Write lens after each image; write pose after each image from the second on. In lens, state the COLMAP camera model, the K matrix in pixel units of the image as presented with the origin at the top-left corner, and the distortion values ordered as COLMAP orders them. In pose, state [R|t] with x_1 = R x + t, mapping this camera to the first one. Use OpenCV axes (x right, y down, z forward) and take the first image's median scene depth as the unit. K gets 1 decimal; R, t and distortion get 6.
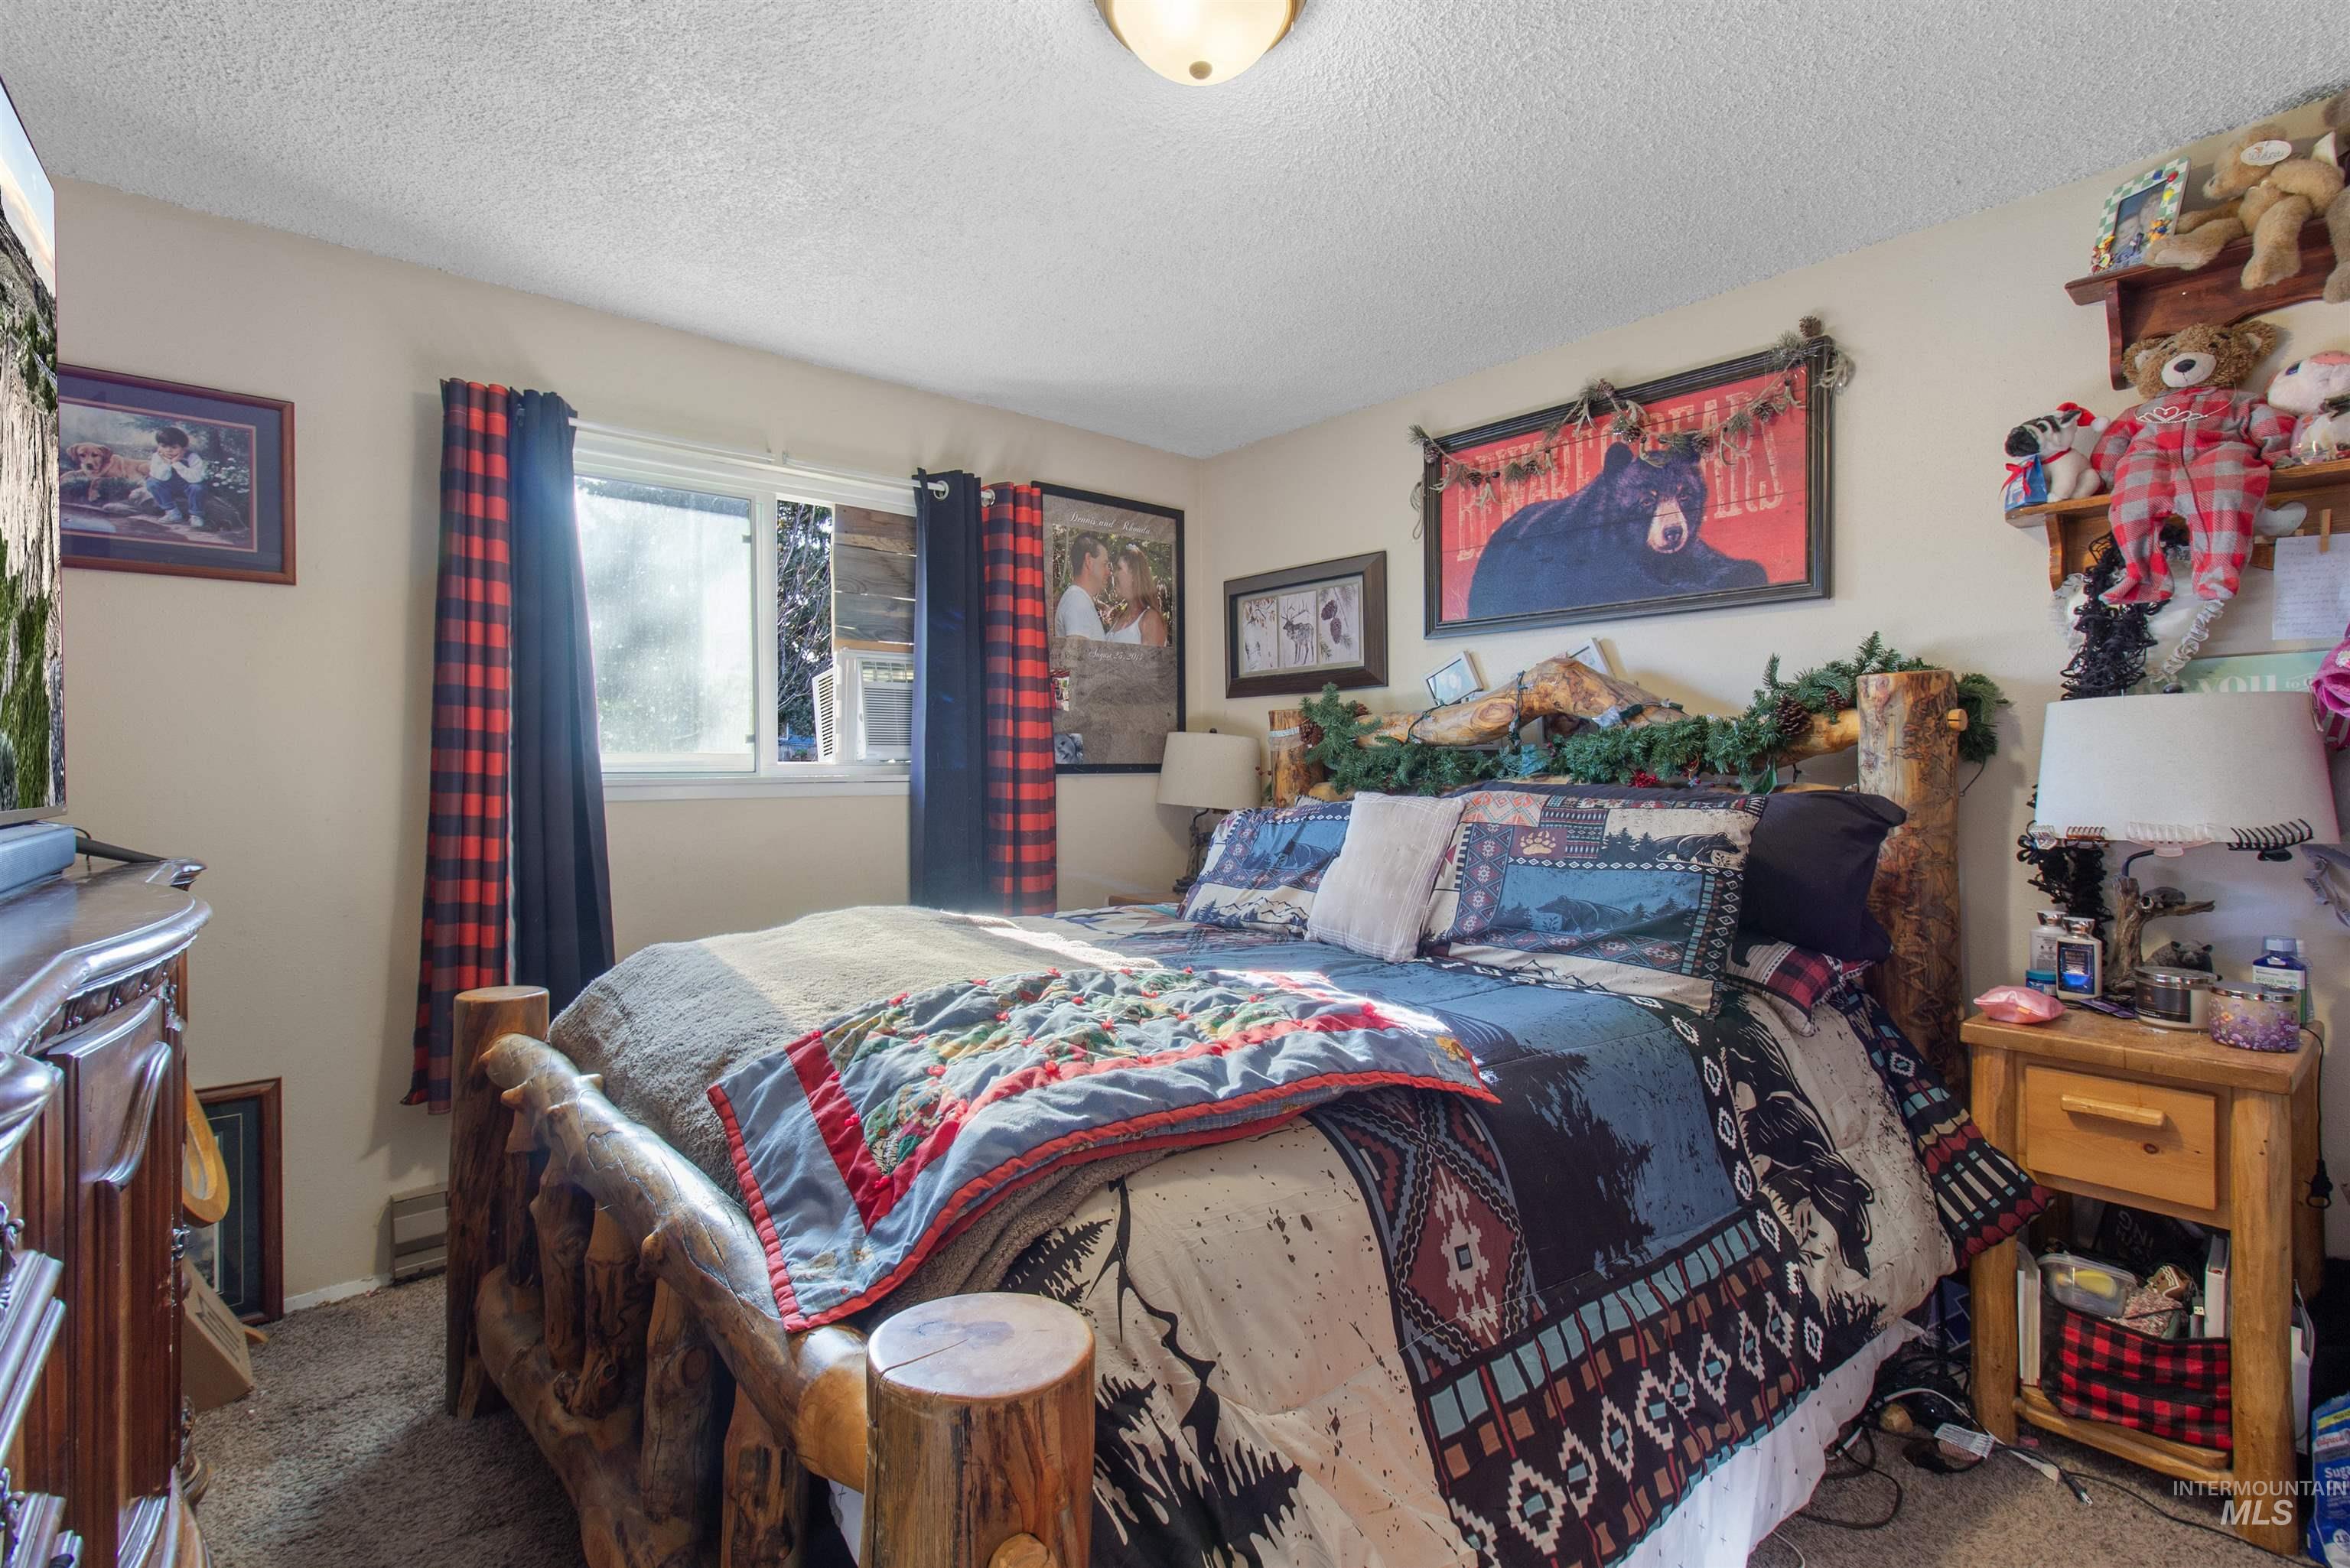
lens RADIAL K [[1101.5, 0, 1189.2], [0, 1101.5, 779.9], [0, 0, 1]] dist [-0.001386, 0.002054]
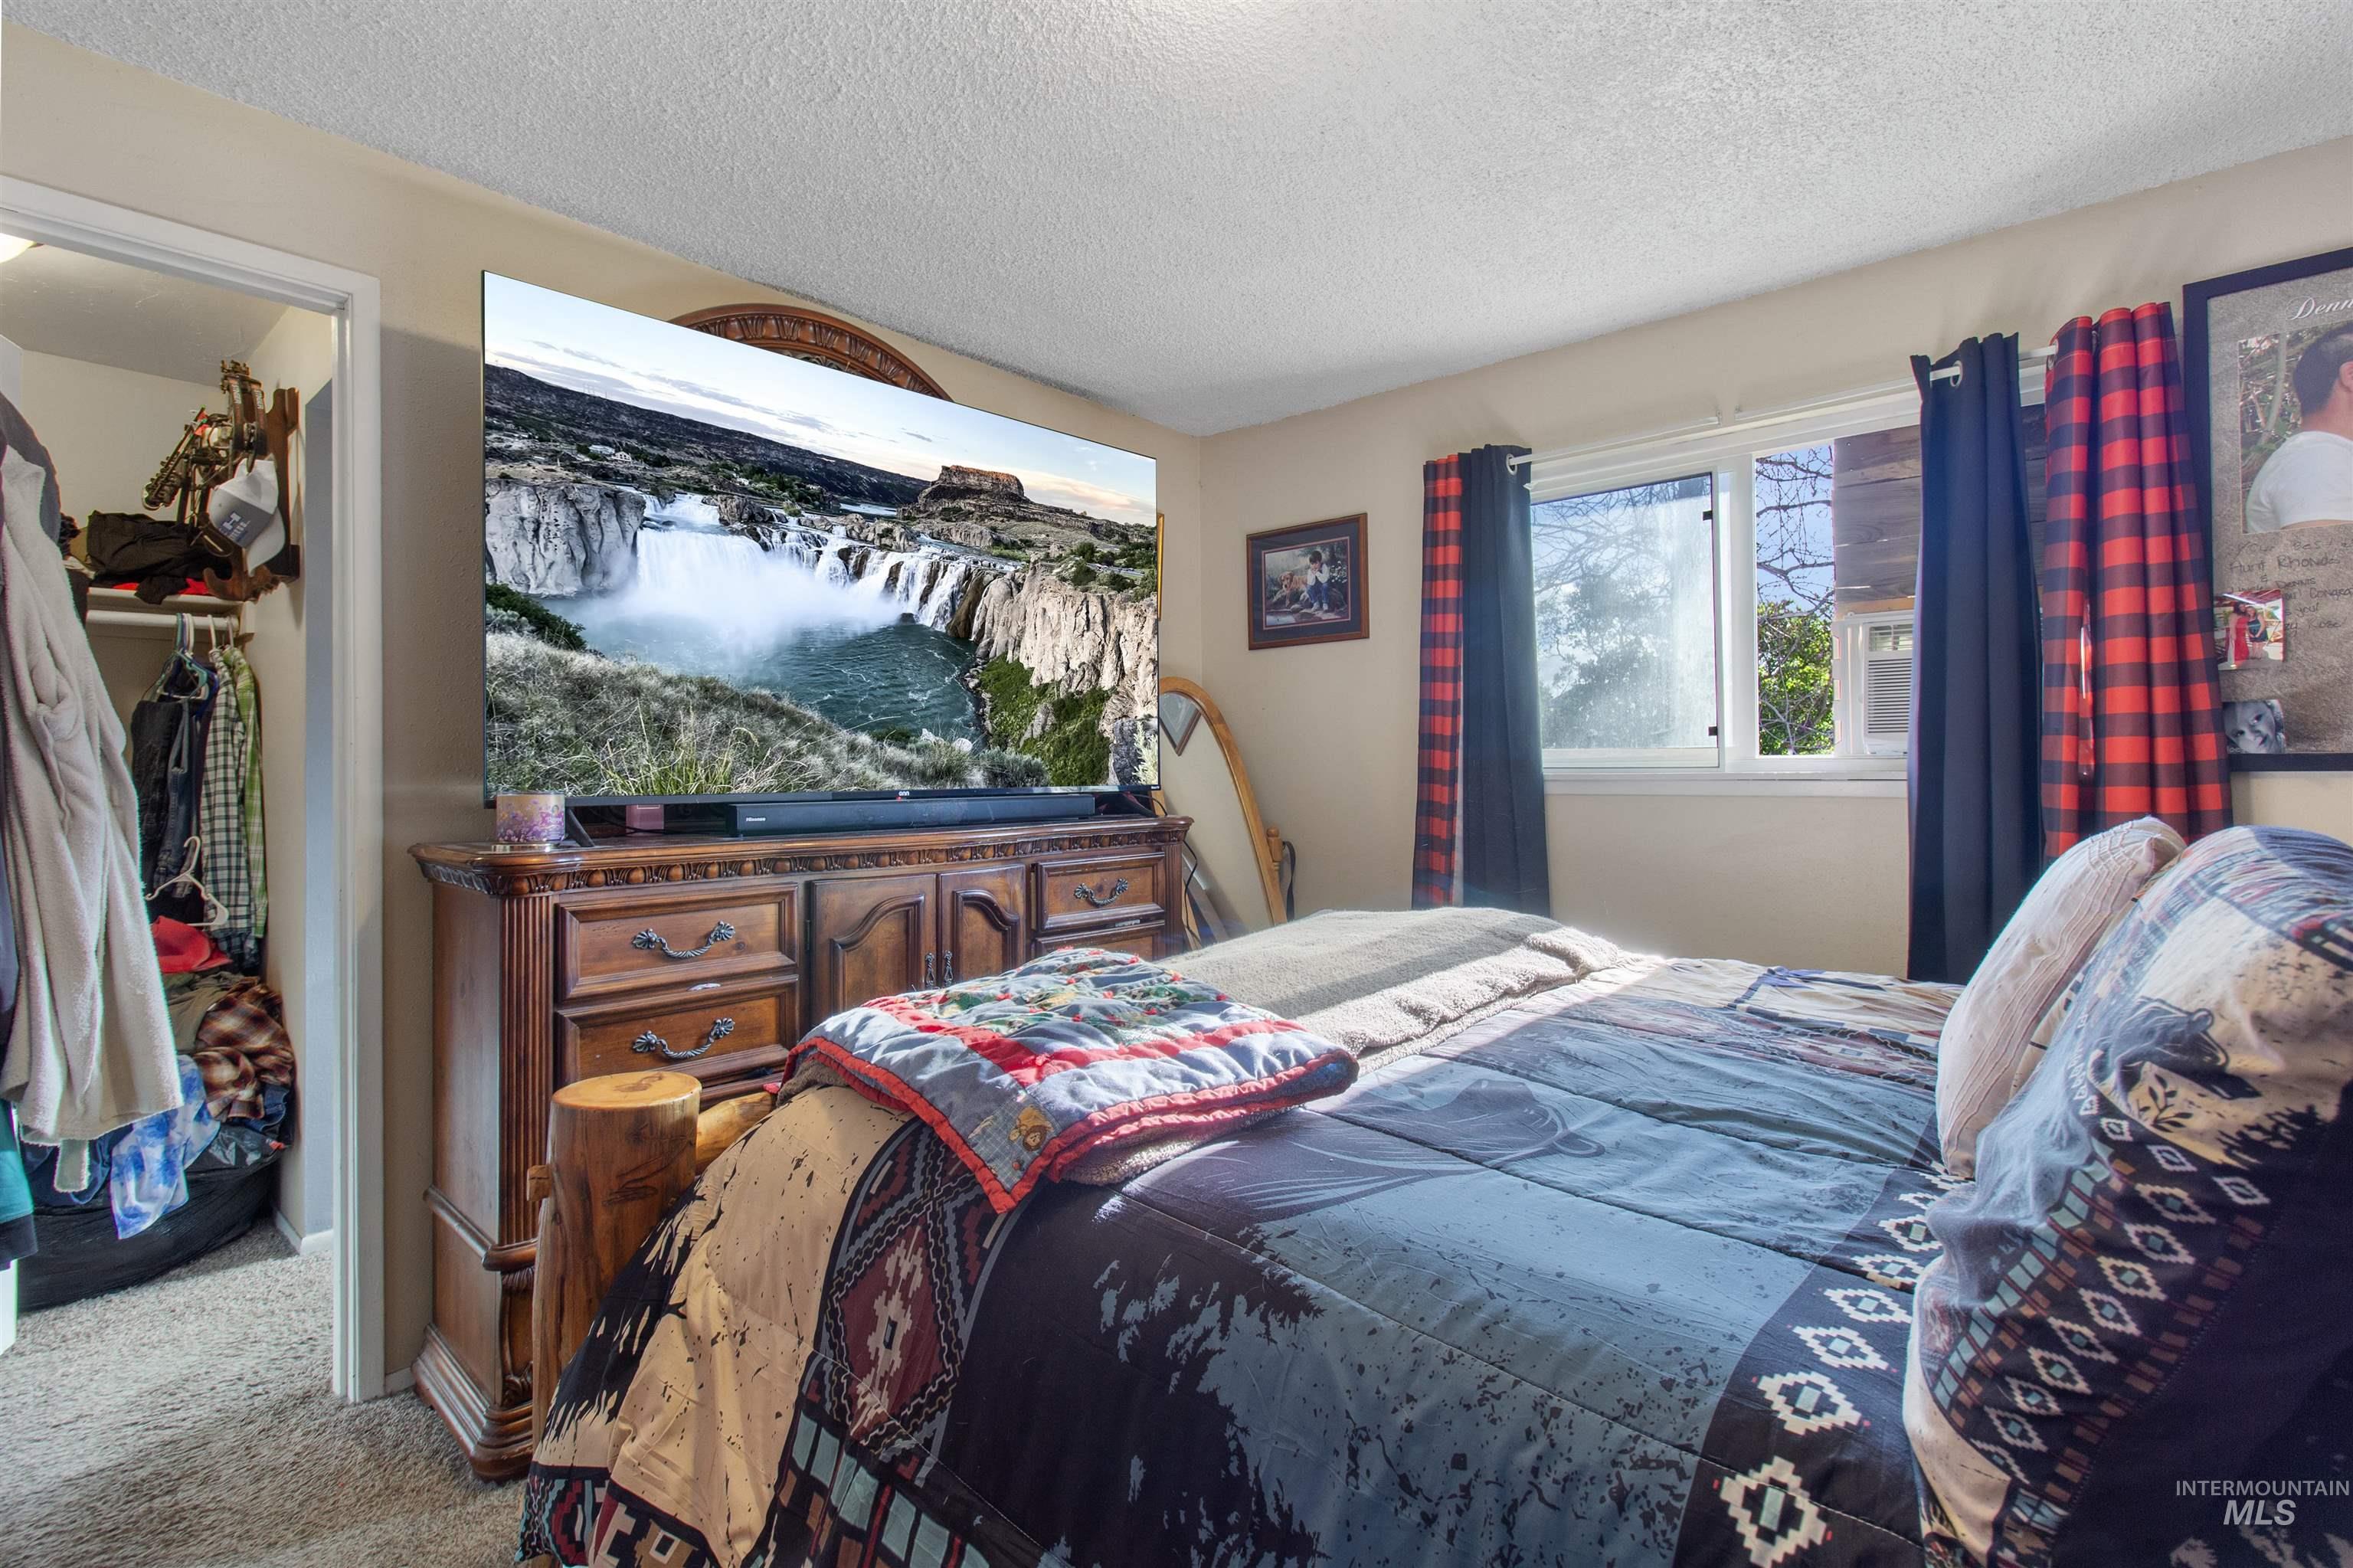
lens RADIAL K [[1103.0, 0, 1190.2], [0, 1103.0, 765.1], [0, 0, 1]] dist [-0.001386, 0.002054]
pose [[0.122133, 0.001273, -0.992513, 0.600846], [-0.005060, 0.999987, 0.000660, -0.009703], [0.992501, 0.004941, 0.122137, 0.591301]]
